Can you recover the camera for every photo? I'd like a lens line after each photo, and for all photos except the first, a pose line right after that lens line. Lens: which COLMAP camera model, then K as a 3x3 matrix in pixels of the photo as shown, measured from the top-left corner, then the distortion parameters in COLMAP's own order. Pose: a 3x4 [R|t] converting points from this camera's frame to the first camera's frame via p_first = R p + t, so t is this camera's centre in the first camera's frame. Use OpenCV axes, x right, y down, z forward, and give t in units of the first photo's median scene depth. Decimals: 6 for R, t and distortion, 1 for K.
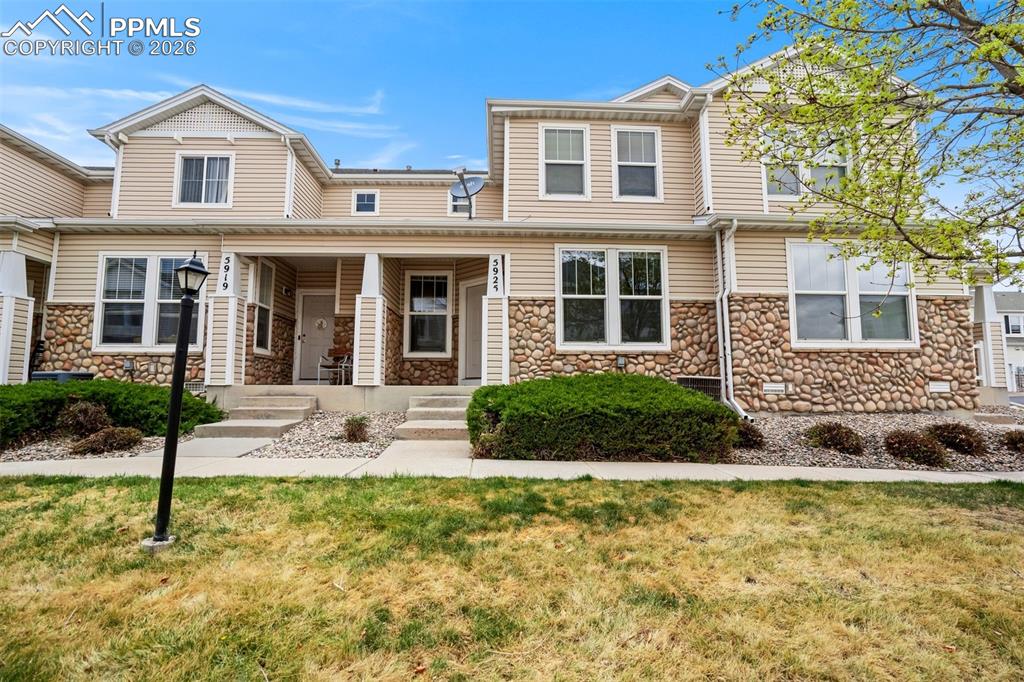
lens RADIAL K [[491.2, 0, 515.4], [0, 491.2, 343.9], [0, 0, 1]] dist [-0.056882, 0.029211]
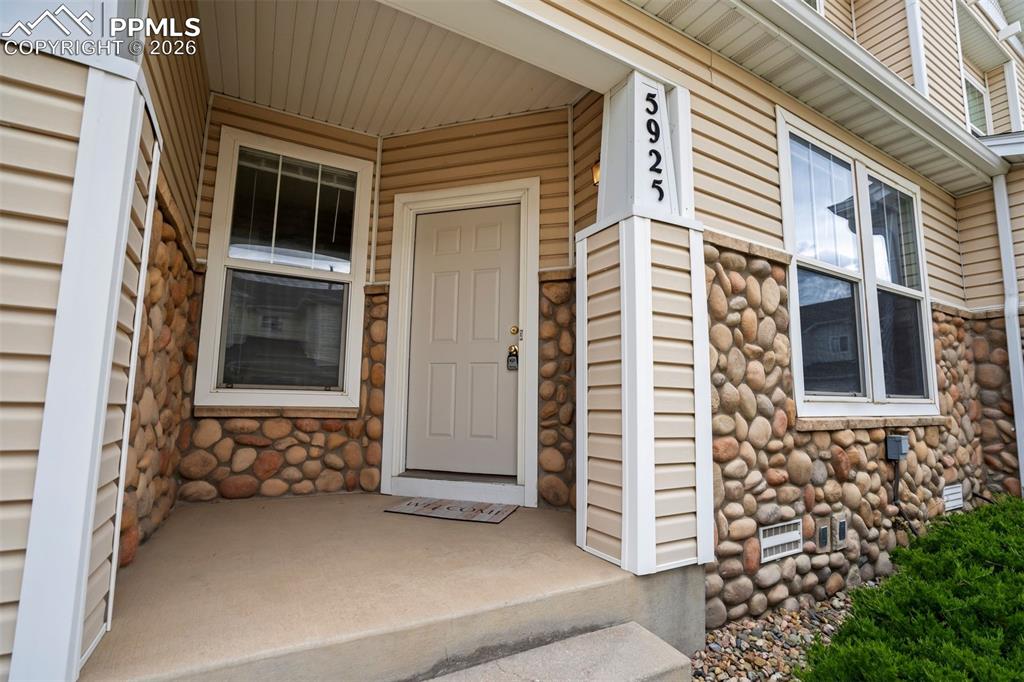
lens RADIAL K [[468.2, 0, 514.8], [0, 468.2, 346.7], [0, 0, 1]] dist [-0.036995, 0.000063]
pose [[0.891573, 0.067270, 0.447853, -0.222777], [-0.060052, 0.997735, -0.030315, -0.013605], [-0.448878, 0.000133, 0.893593, 0.807312]]
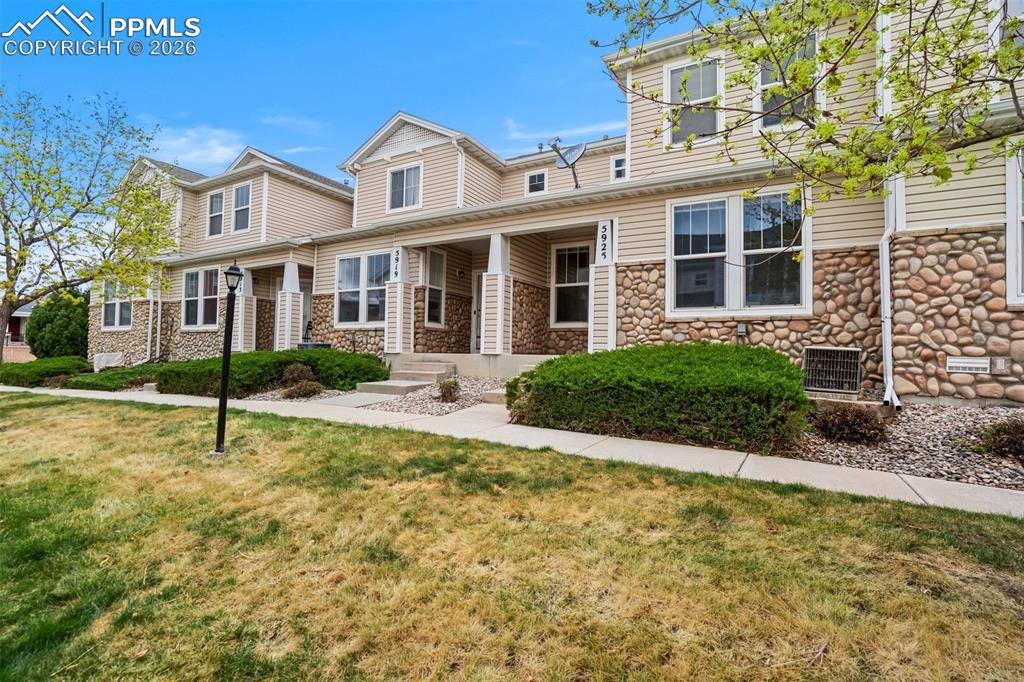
lens RADIAL K [[491.2, 0, 515.4], [0, 491.2, 343.9], [0, 0, 1]] dist [-0.056882, 0.029211]
pose [[0.847768, -0.000071, -0.530367, 0.326844], [0.032554, 0.998121, 0.051901, 0.005153], [0.529367, -0.061266, 0.846178, 0.078069]]
